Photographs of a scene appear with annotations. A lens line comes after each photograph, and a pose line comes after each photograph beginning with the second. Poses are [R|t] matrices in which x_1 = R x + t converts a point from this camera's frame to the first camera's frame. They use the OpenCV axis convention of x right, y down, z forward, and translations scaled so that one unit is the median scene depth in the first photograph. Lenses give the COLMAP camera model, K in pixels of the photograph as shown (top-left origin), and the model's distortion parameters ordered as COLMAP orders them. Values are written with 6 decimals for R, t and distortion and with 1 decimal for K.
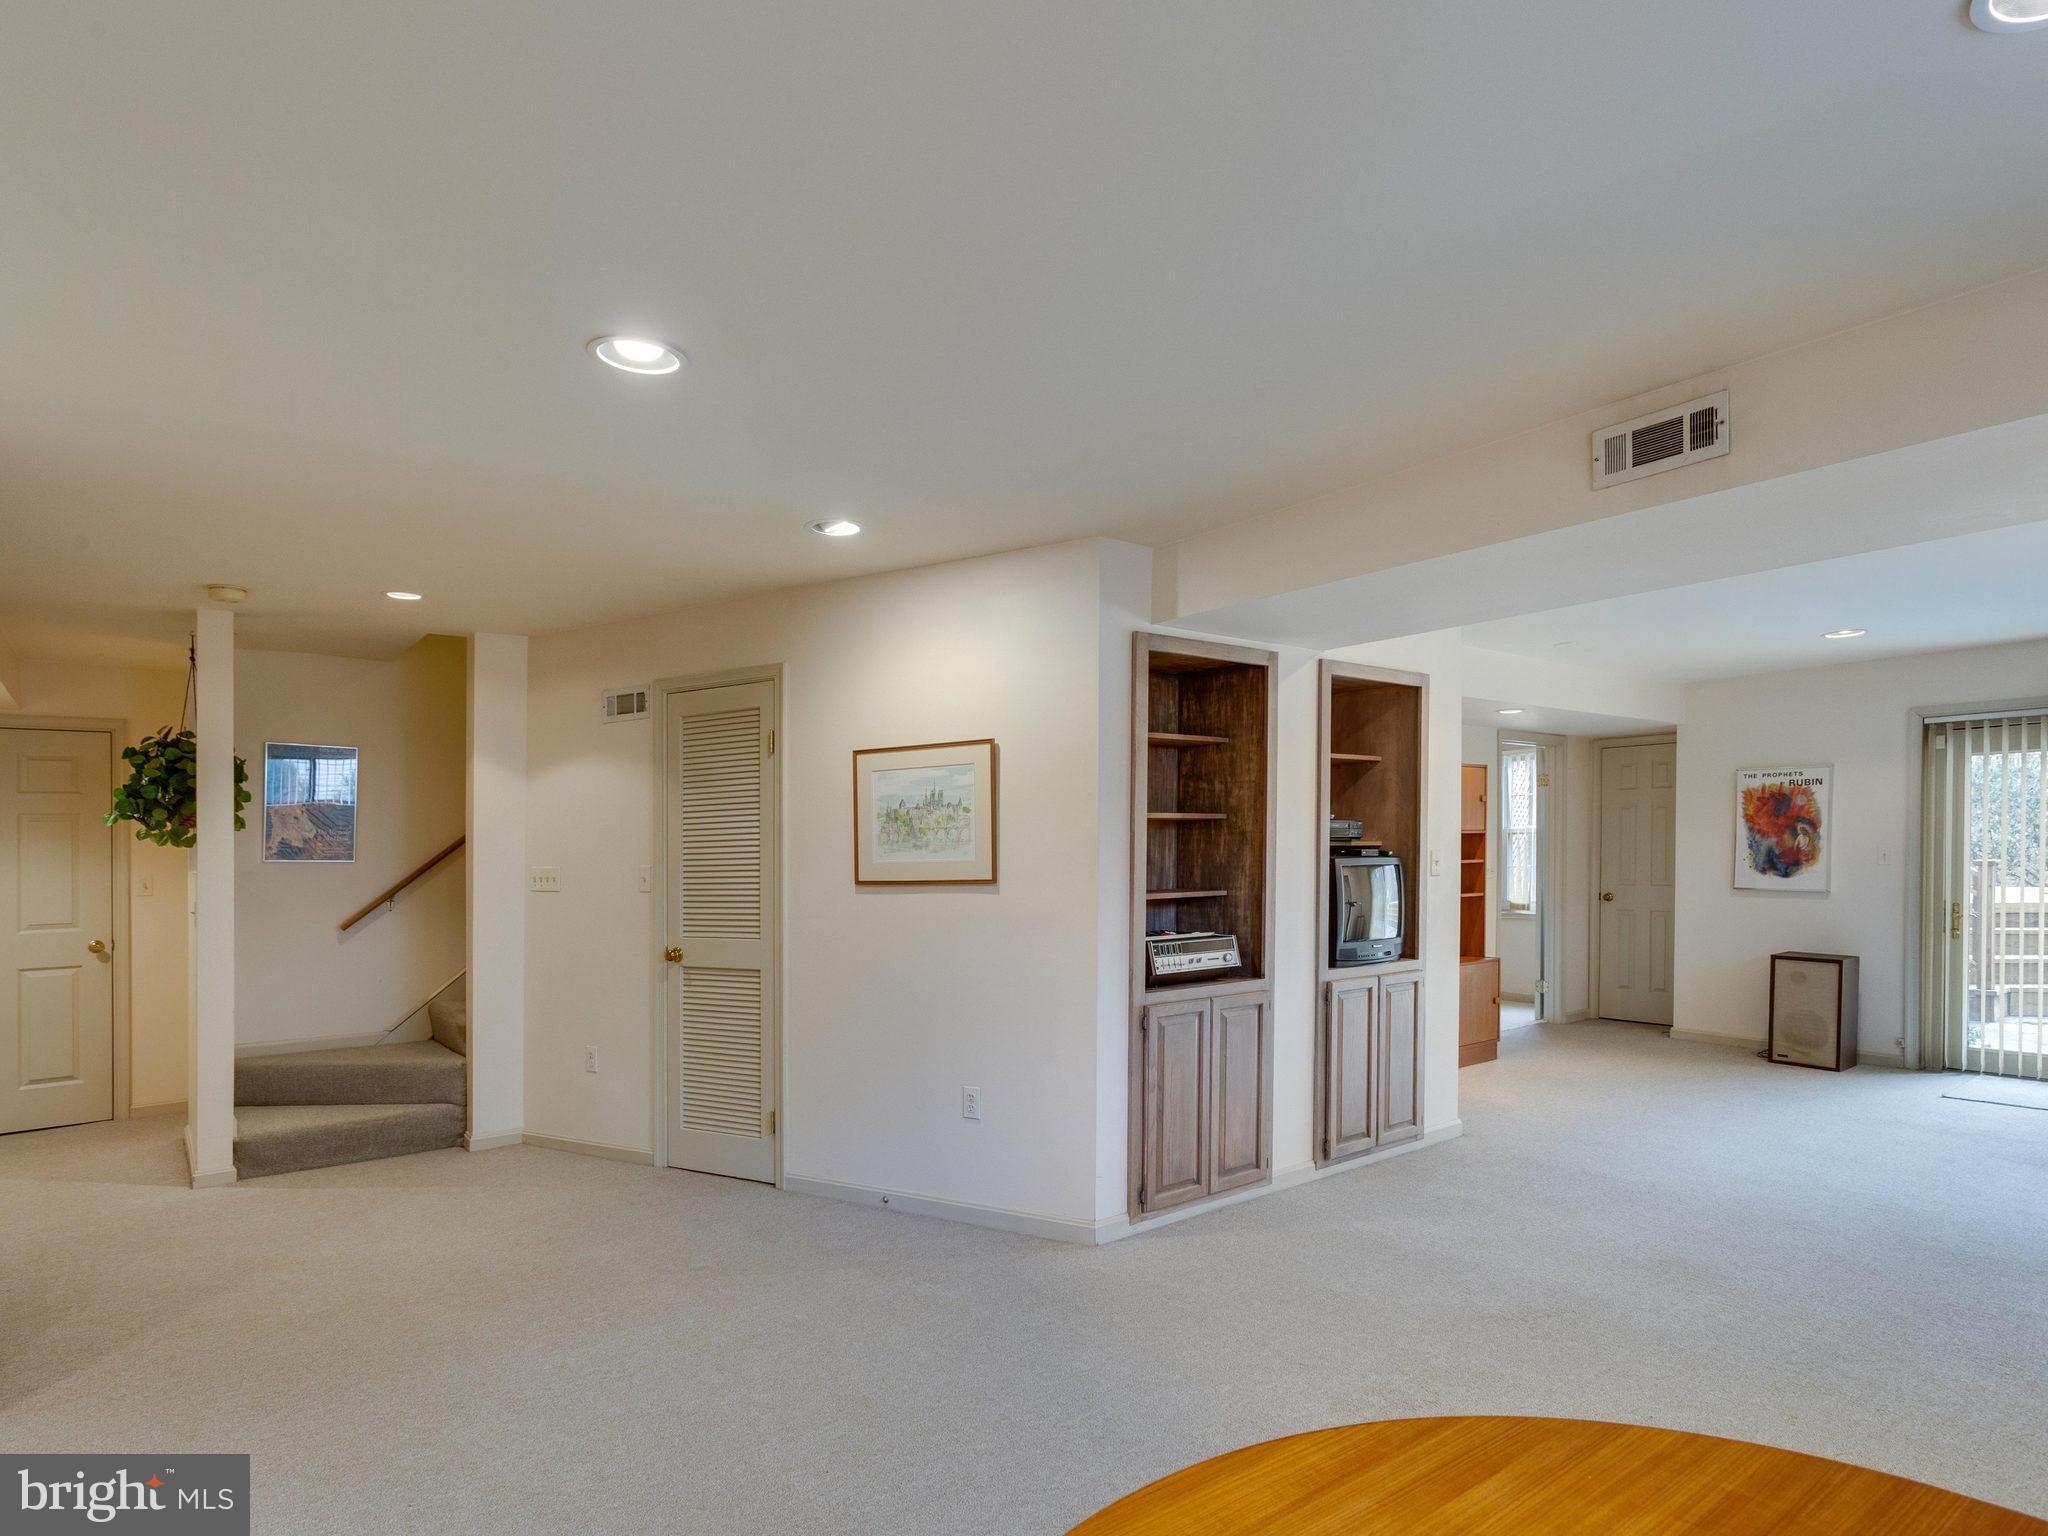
lens RADIAL K [[1096.3, 0, 1024.6], [0, 1096.3, 900.0], [0, 0, 1]] dist [0.000775, 0.000310]
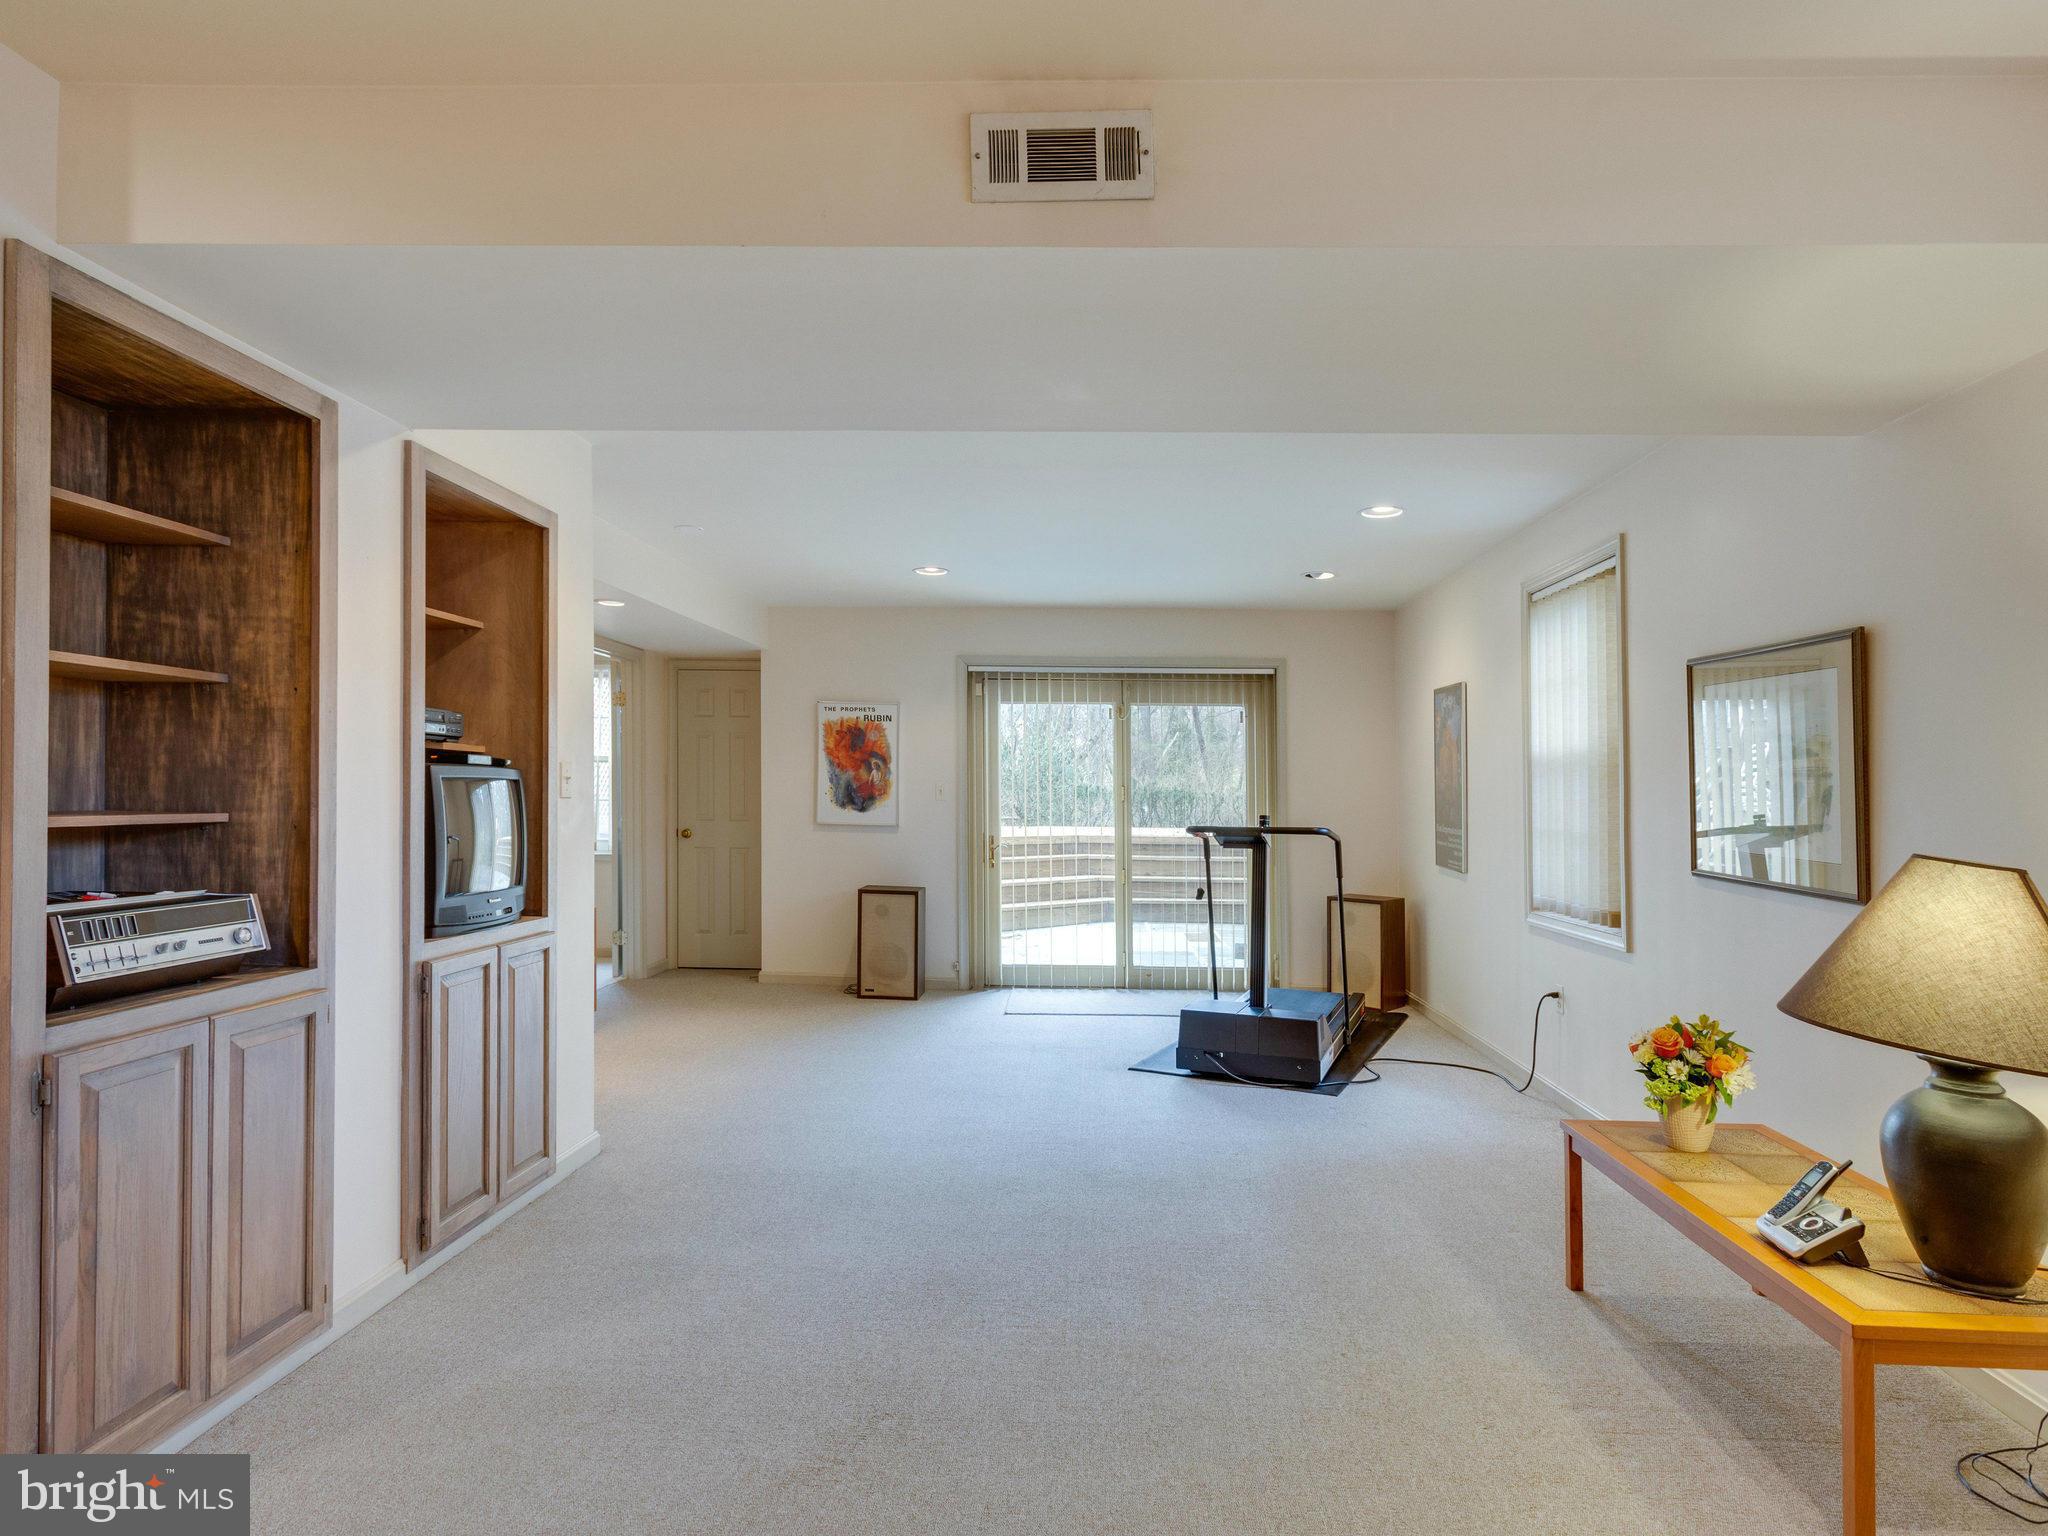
lens RADIAL K [[1117.1, 0, 1030.7], [0, 1117.1, 828.4], [0, 0, 1]] dist [0.002762, 0.002673]
pose [[0.643581, -0.000785, 0.765377, 0.012789], [0.012123, 0.999884, -0.009168, 0.008675], [-0.765282, 0.015180, 0.643517, 0.319413]]
